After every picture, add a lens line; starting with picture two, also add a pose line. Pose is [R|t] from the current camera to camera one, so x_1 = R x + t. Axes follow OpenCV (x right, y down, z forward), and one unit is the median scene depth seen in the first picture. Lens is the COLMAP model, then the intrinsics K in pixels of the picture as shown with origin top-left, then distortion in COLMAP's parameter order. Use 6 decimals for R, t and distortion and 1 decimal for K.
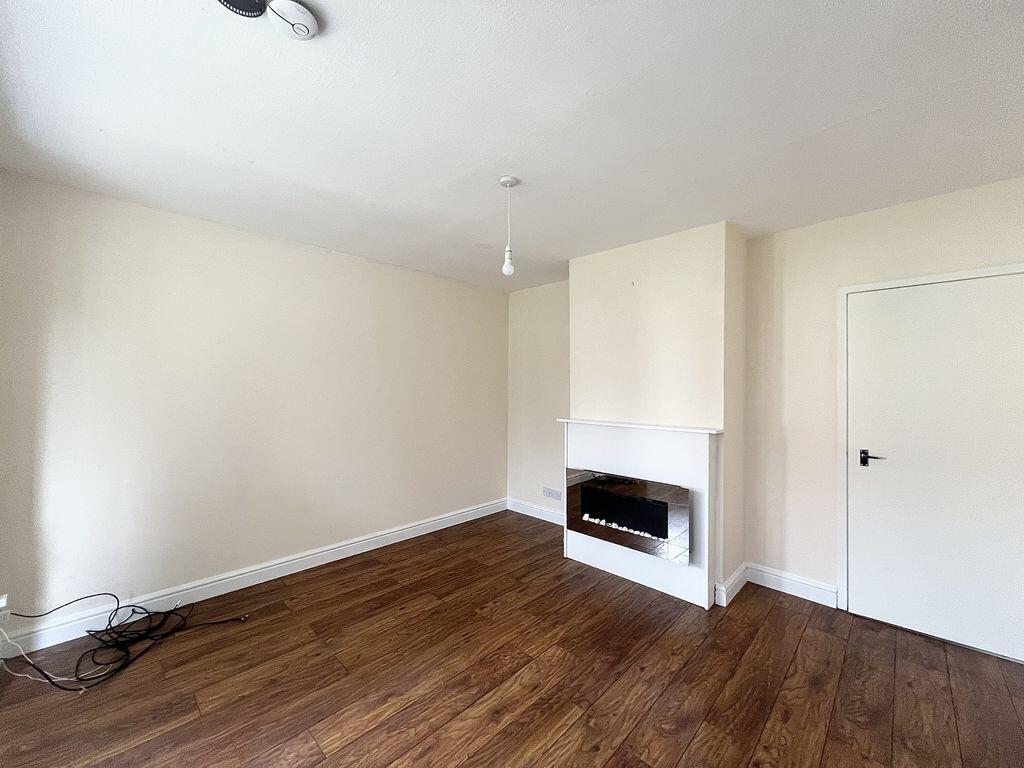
lens RADIAL K [[409.8, 0, 512.0], [0, 409.8, 384.0], [0, 0, 1]] dist [0.001422, 0.000006]
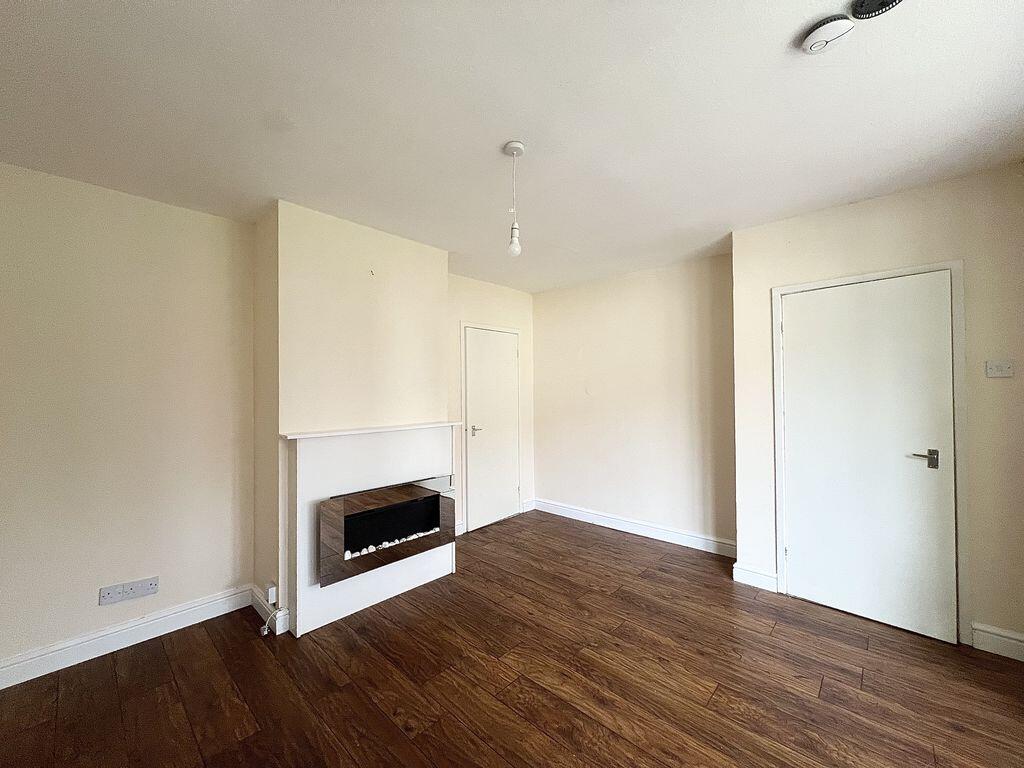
lens RADIAL K [[409.8, 0, 512.0], [0, 409.8, 384.0], [0, 0, 1]] dist [0.001422, 0.000006]
pose [[-0.016739, 0.010181, 0.999808, -0.800624], [0.004941, 0.999937, -0.010099, 0.014229], [-0.999848, 0.004771, -0.016788, 0.933121]]
